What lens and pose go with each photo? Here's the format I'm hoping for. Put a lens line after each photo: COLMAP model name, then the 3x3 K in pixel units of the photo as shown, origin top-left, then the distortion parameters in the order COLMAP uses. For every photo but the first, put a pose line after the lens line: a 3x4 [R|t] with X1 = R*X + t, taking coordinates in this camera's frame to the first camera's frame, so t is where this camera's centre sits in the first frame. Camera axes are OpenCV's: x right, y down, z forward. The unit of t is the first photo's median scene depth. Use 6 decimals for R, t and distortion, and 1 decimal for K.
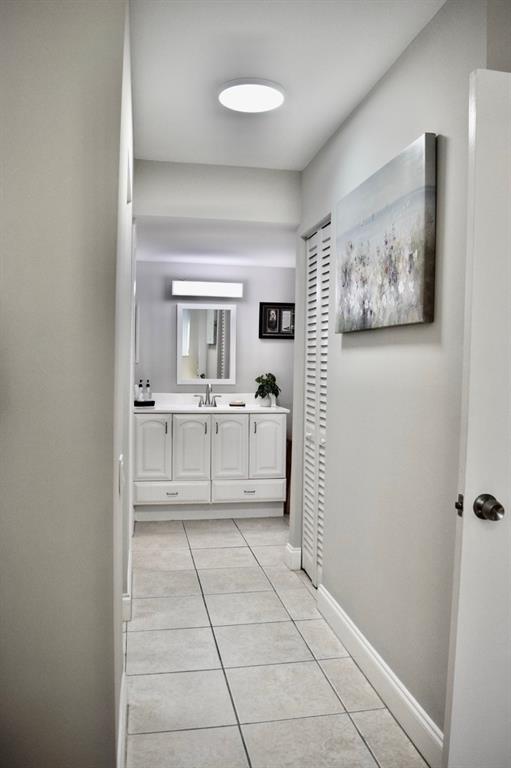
lens RADIAL K [[607.7, 0, 264.3], [0, 607.7, 385.6], [0, 0, 1]] dist [-0.075722, 0.002058]
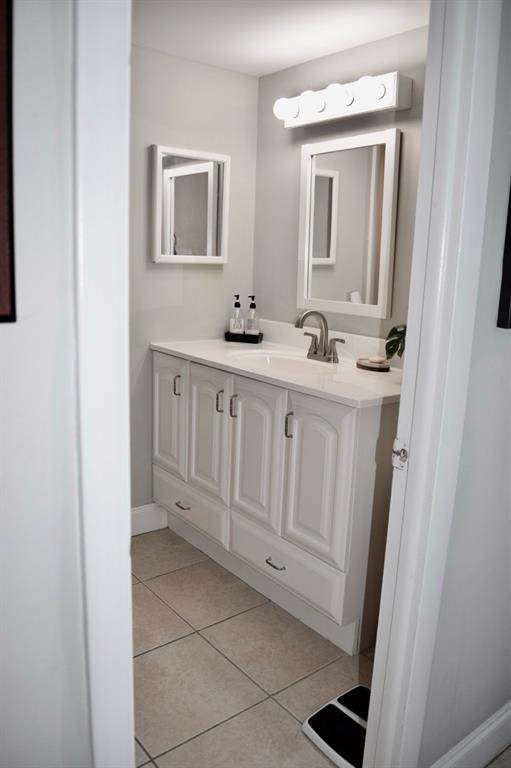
lens RADIAL K [[607.7, 0, 264.3], [0, 607.7, 385.6], [0, 0, 1]] dist [-0.075722, 0.002058]
pose [[0.465778, 0.180416, -0.866315, 0.311390], [-0.060003, 0.983181, 0.172493, -0.025217], [0.882865, -0.028362, 0.468770, 0.748723]]
